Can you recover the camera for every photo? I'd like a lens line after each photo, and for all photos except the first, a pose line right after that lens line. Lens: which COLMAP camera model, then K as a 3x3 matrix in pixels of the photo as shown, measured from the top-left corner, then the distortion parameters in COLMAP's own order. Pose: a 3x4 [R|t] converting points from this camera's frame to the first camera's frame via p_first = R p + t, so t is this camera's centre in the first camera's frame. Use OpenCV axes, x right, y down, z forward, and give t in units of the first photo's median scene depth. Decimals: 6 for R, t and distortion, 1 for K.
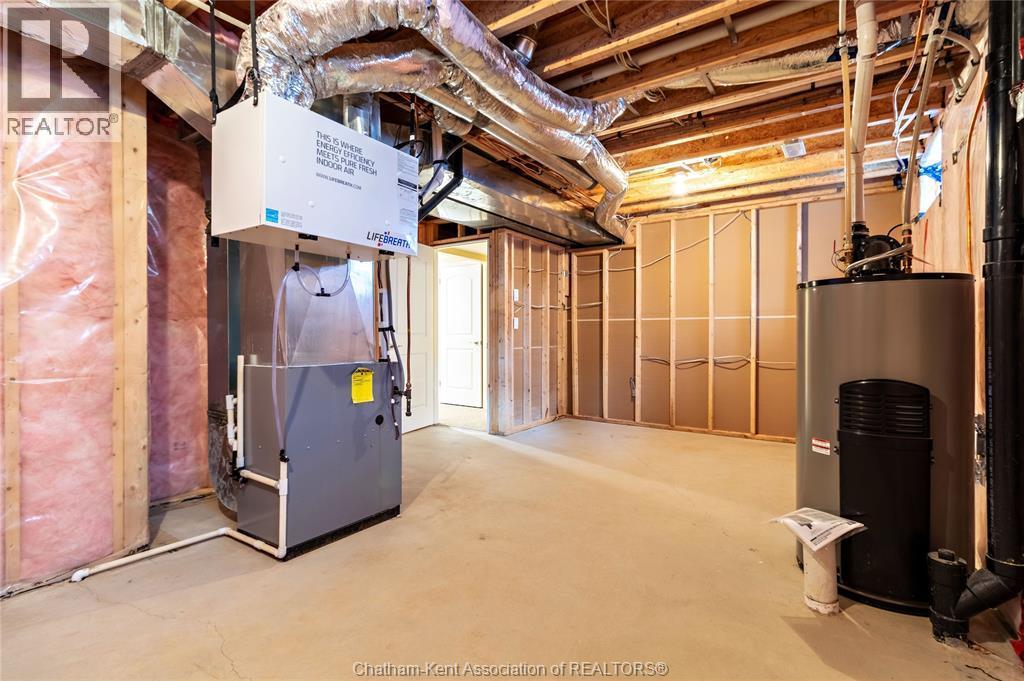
lens RADIAL K [[474.6, 0, 522.2], [0, 474.6, 335.2], [0, 0, 1]] dist [0.002414, 0.000732]
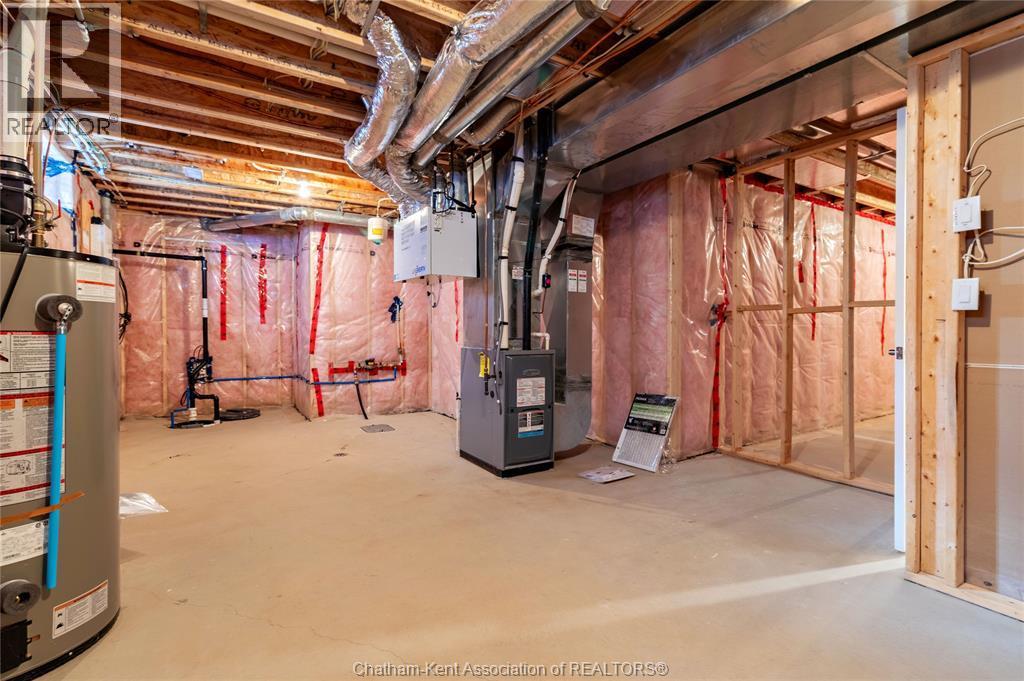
lens RADIAL K [[474.6, 0, 522.2], [0, 474.6, 335.2], [0, 0, 1]] dist [0.002414, 0.000732]
pose [[-0.410725, -0.000983, -0.911759, 0.725681], [-0.004430, 0.999990, 0.000917, 0.012896], [0.911749, 0.004416, -0.410725, 1.369404]]
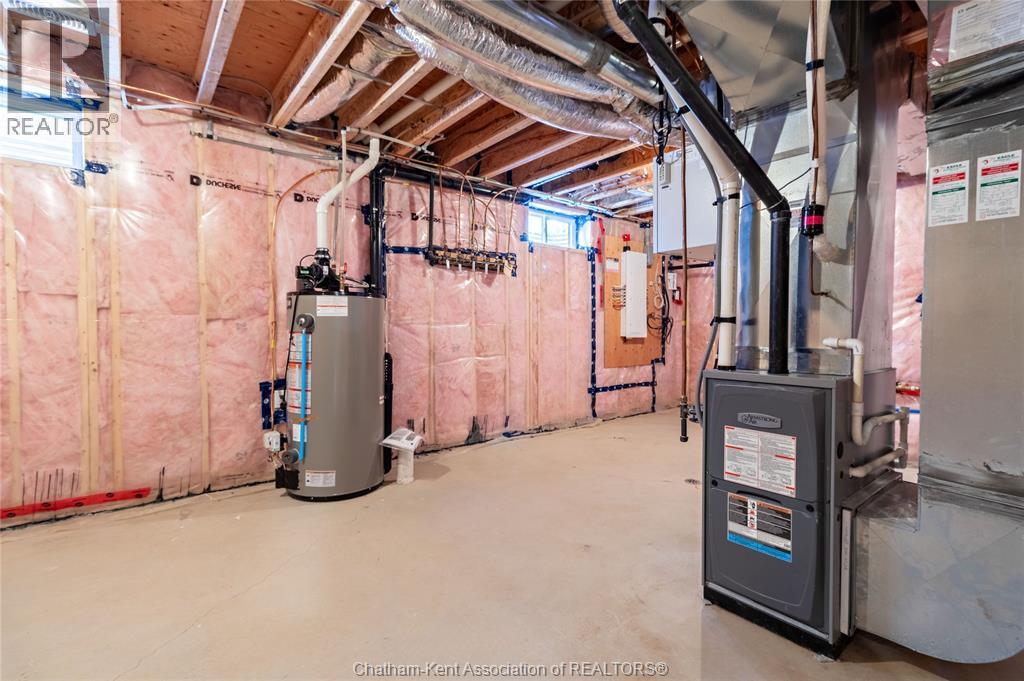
lens RADIAL K [[474.6, 0, 522.2], [0, 474.6, 335.2], [0, 0, 1]] dist [0.002414, 0.000732]
pose [[-0.955850, -0.009149, 0.293714, -0.184256], [-0.006627, 0.999932, 0.009578, 0.001475], [-0.293782, 0.007209, -0.955845, 1.524972]]
